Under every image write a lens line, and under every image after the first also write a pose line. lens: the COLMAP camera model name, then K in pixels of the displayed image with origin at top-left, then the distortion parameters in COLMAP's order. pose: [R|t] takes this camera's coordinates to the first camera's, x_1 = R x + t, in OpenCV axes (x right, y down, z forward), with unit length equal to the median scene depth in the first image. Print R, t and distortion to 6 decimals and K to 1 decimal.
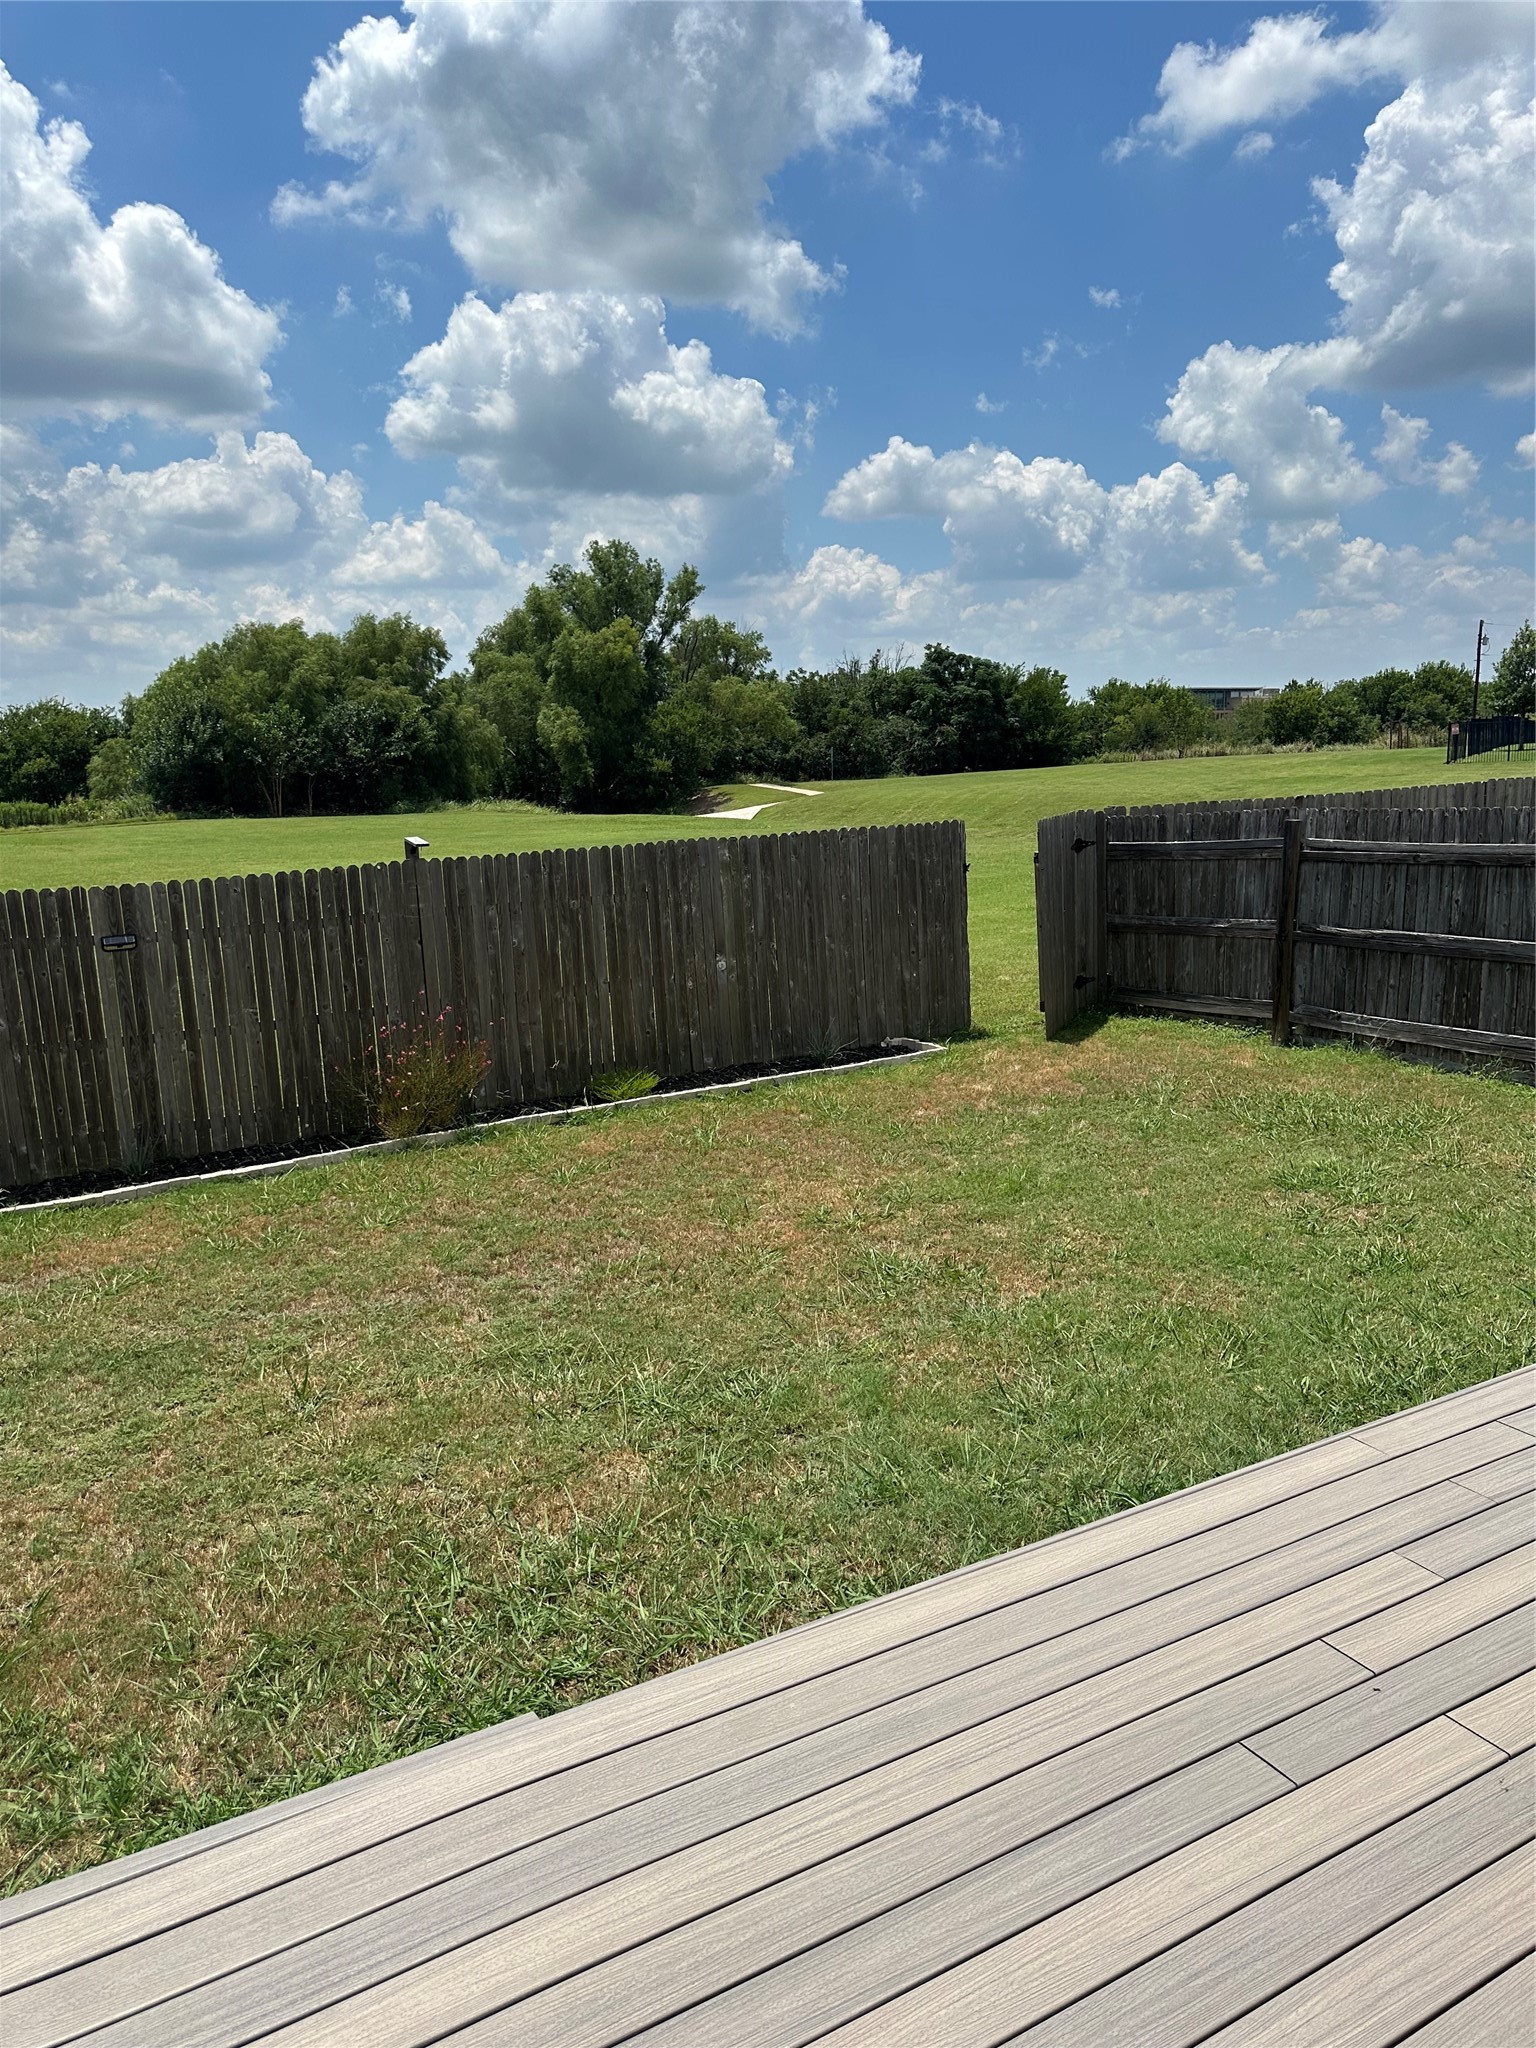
lens RADIAL K [[1433.3, 0, 769.0], [0, 1433.3, 1020.2], [0, 0, 1]] dist [0.076534, -0.044608]
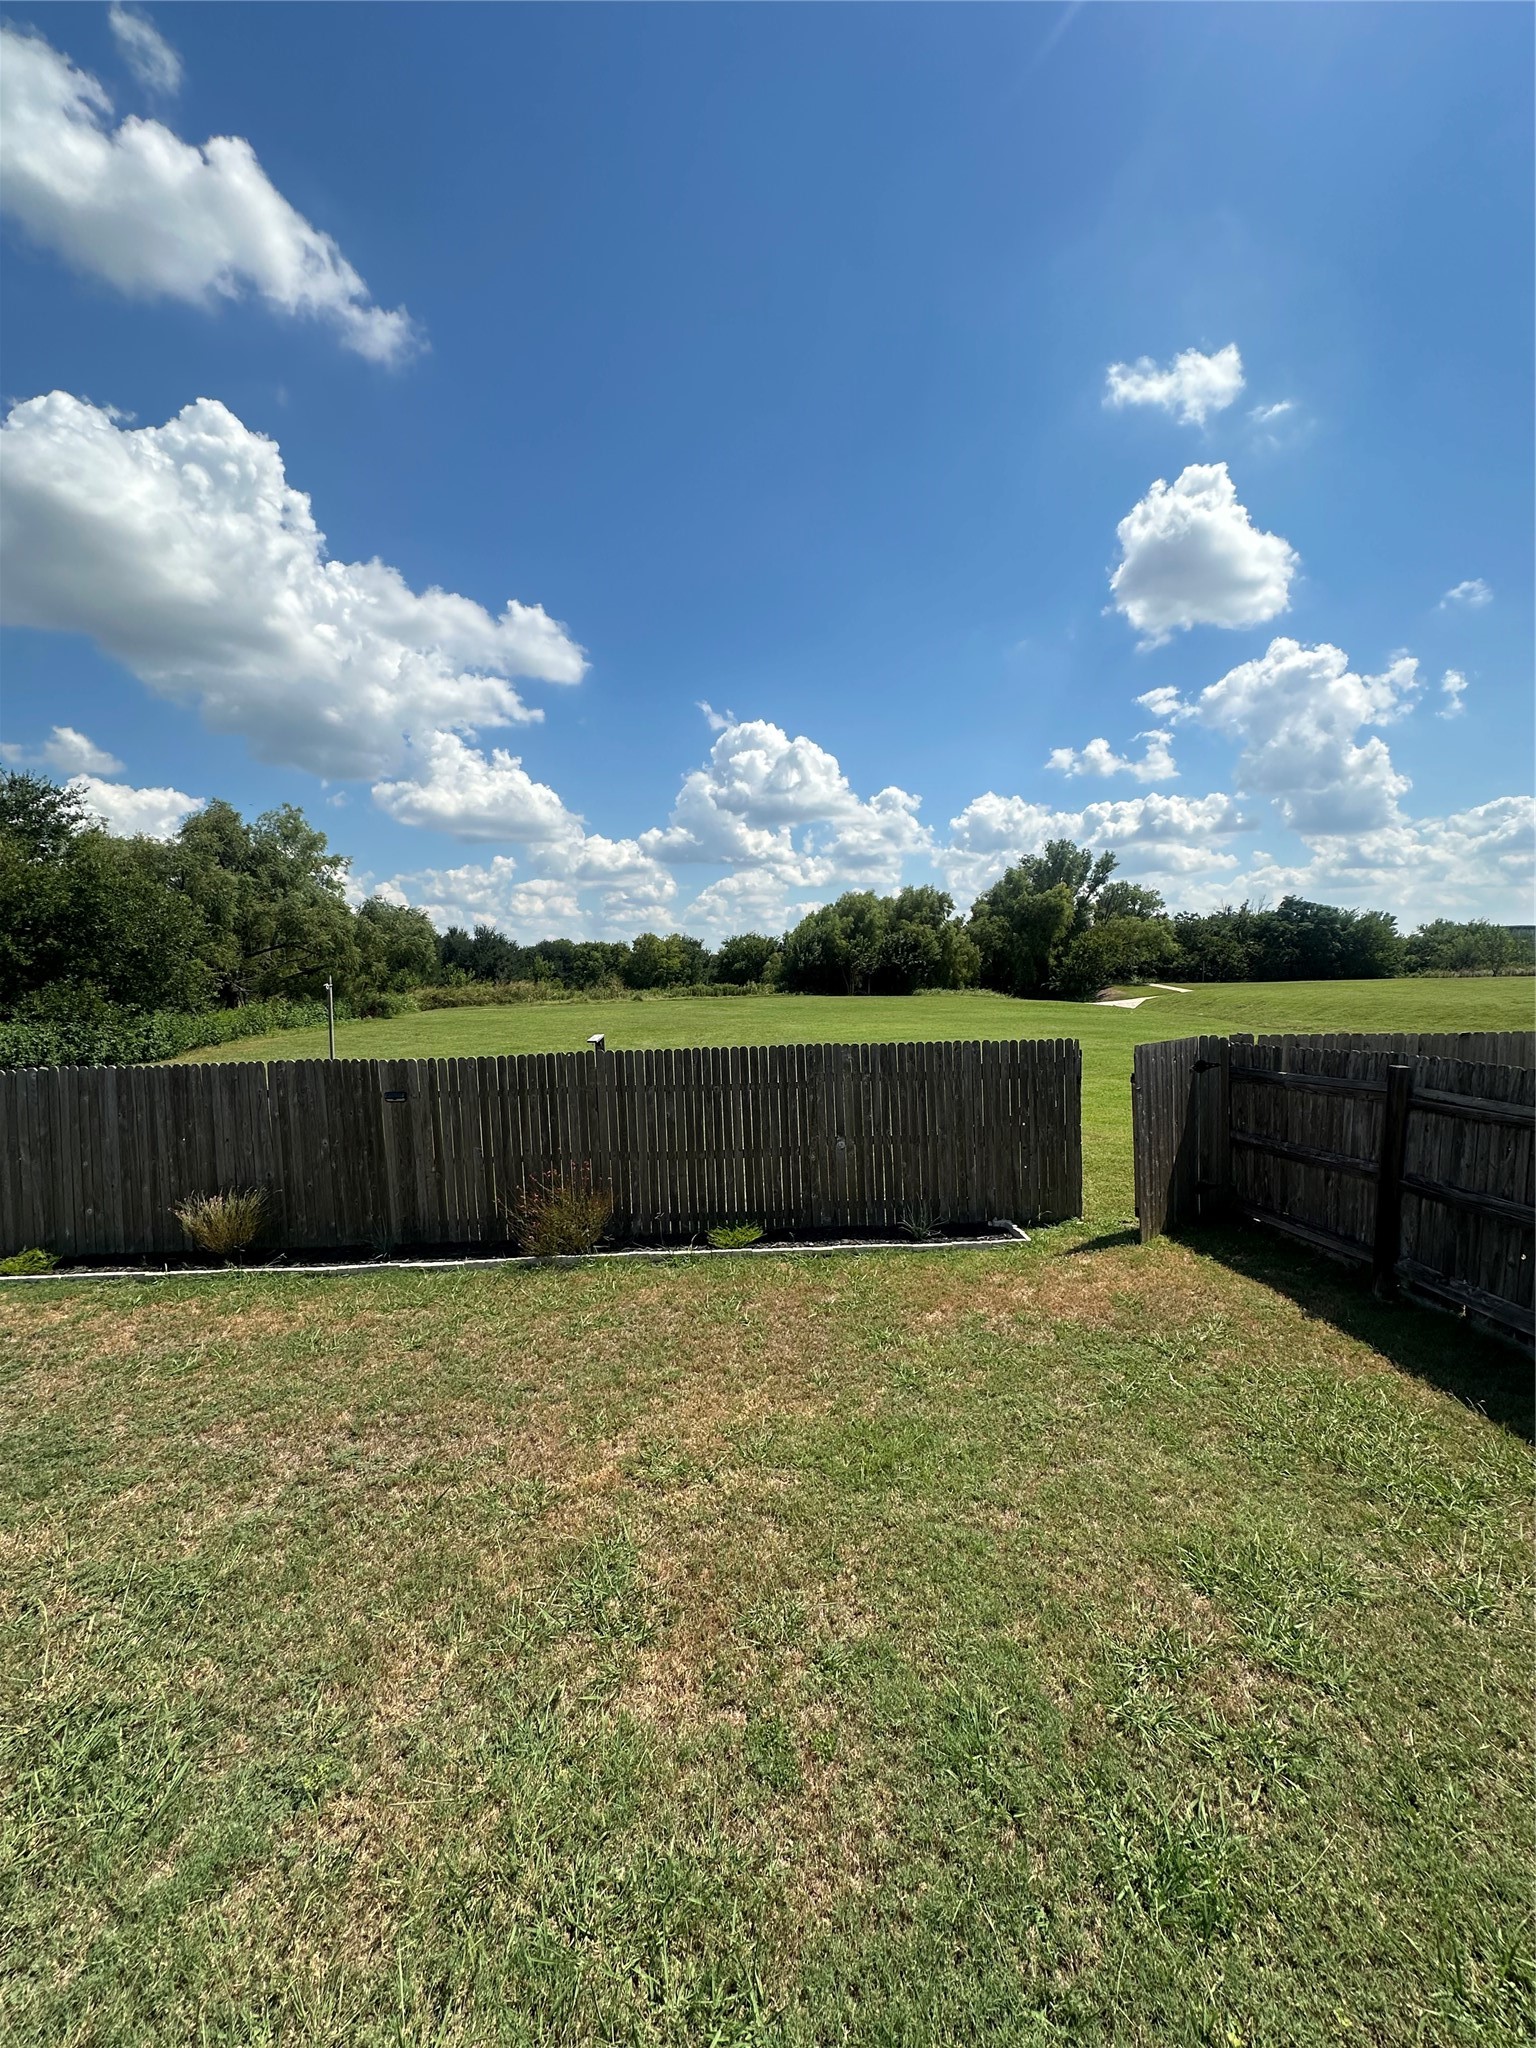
lens RADIAL K [[816.4, 0, 776.3], [0, 816.4, 1051.2], [0, 0, 1]] dist [-0.005026, 0.001322]
pose [[0.895730, 0.066891, -0.439538, 0.209448], [-0.098649, 0.993876, -0.049783, -0.073516], [0.433516, 0.087952, 0.896843, 0.306809]]
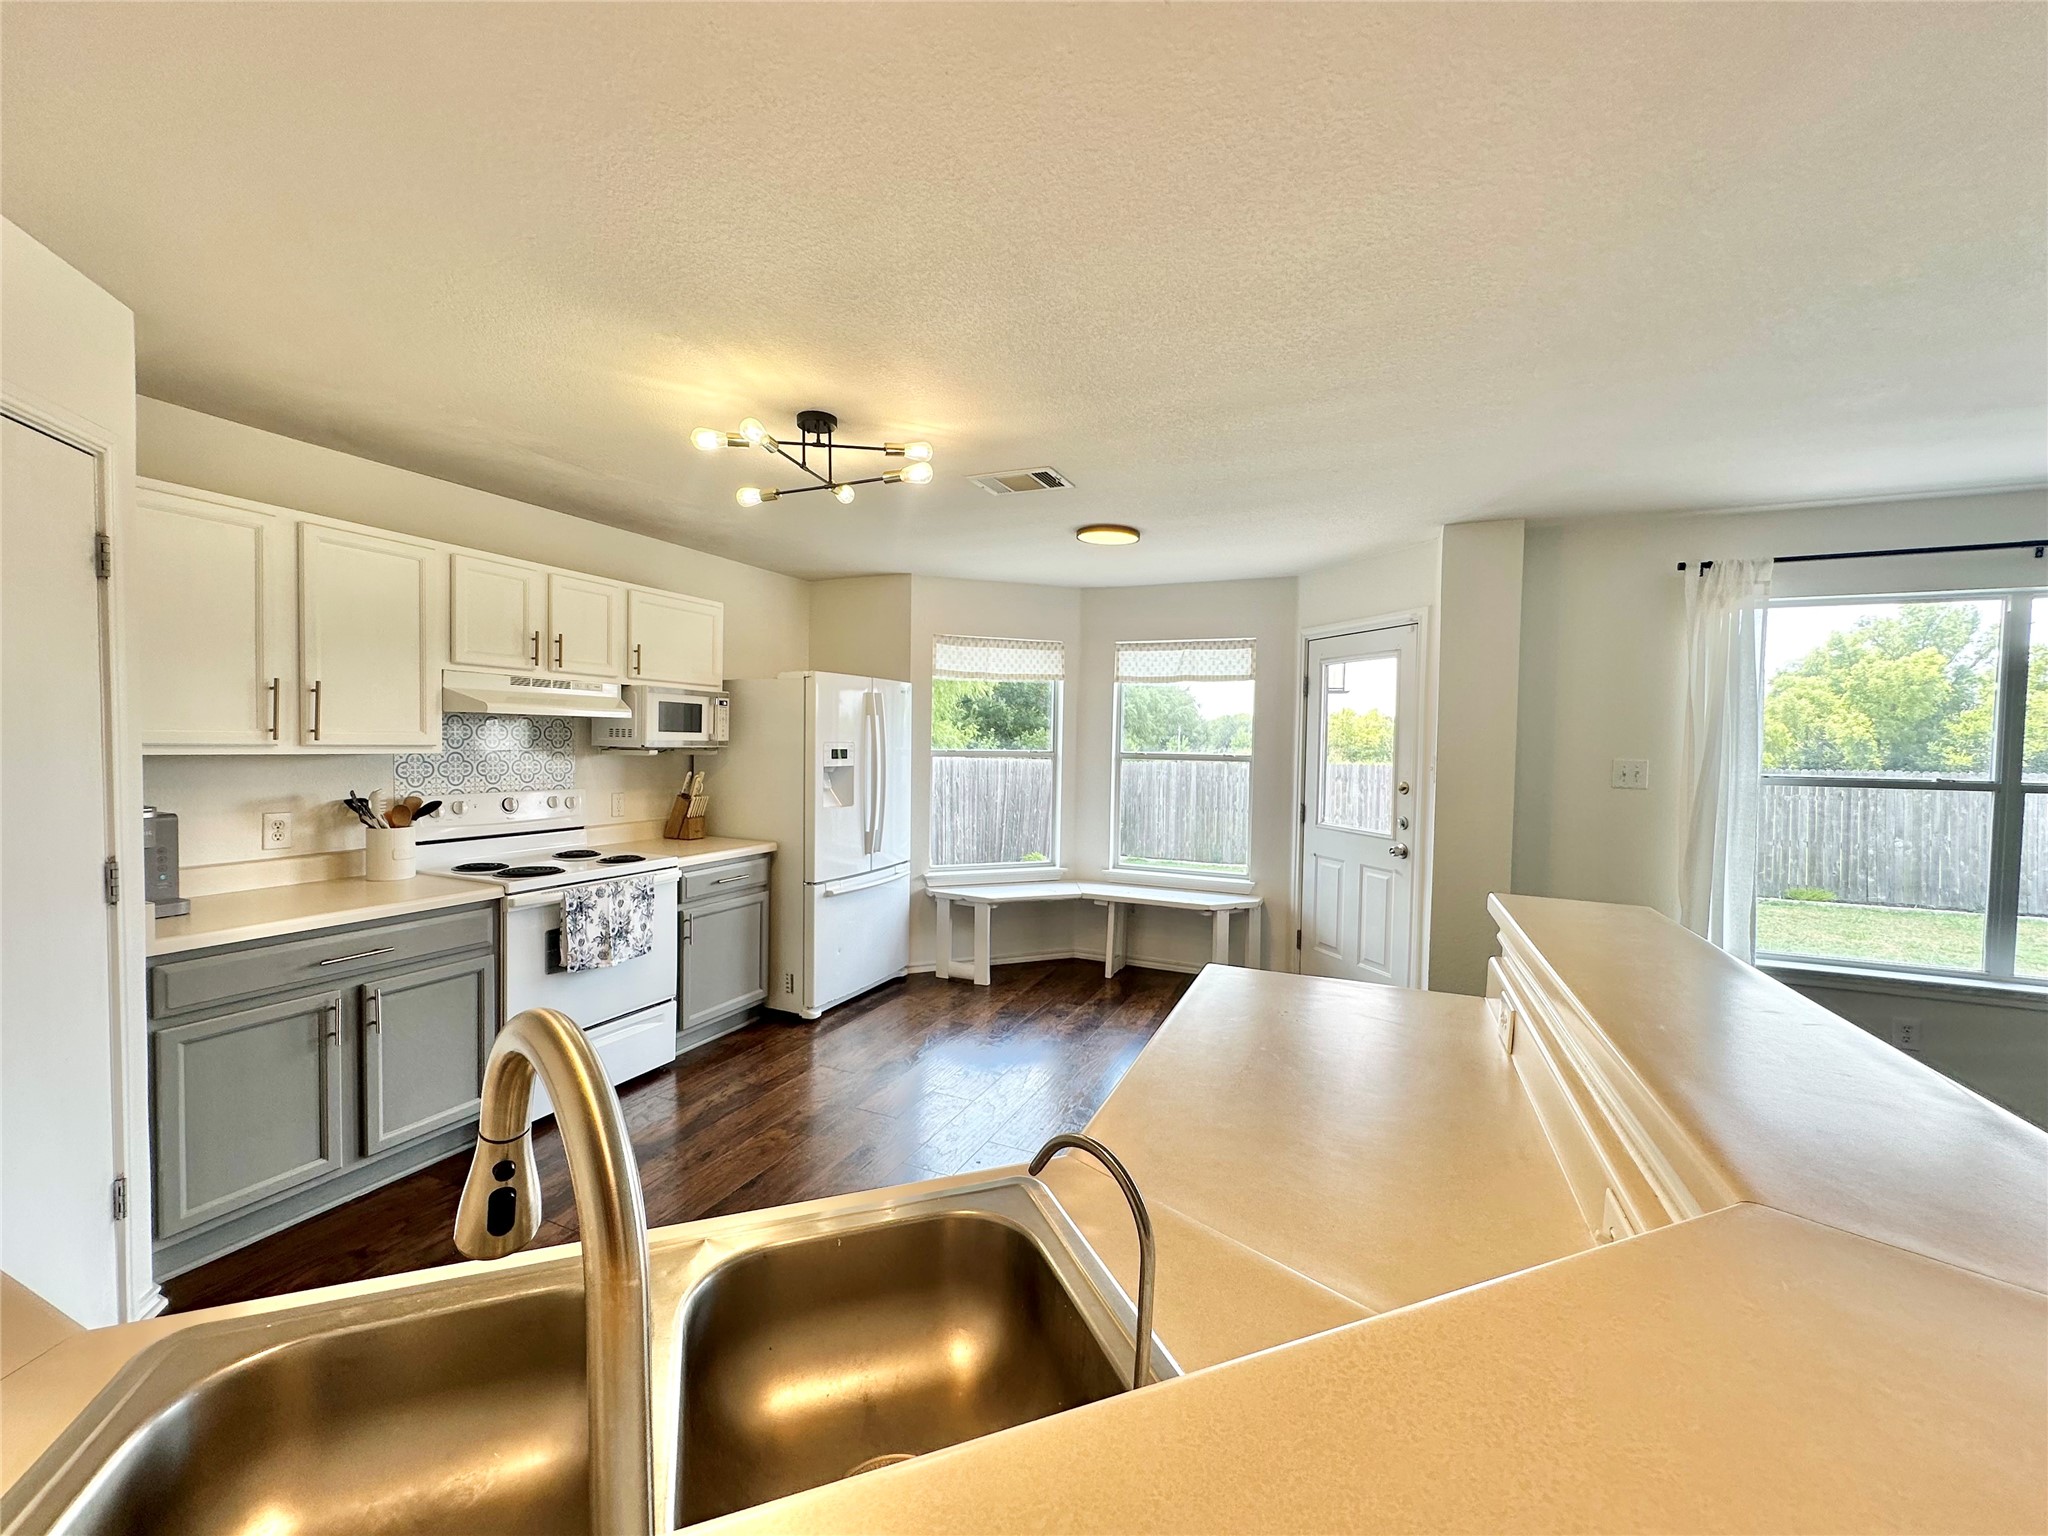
lens RADIAL K [[816.4, 0, 1023.0], [0, 816.4, 766.4], [0, 0, 1]] dist [-0.005026, 0.001322]
pose [[0.587982, 0.067725, -0.806034, 0.122392], [-0.184817, 0.981377, -0.052362, 0.109950], [0.787477, 0.179757, 0.589549, -0.410744]]
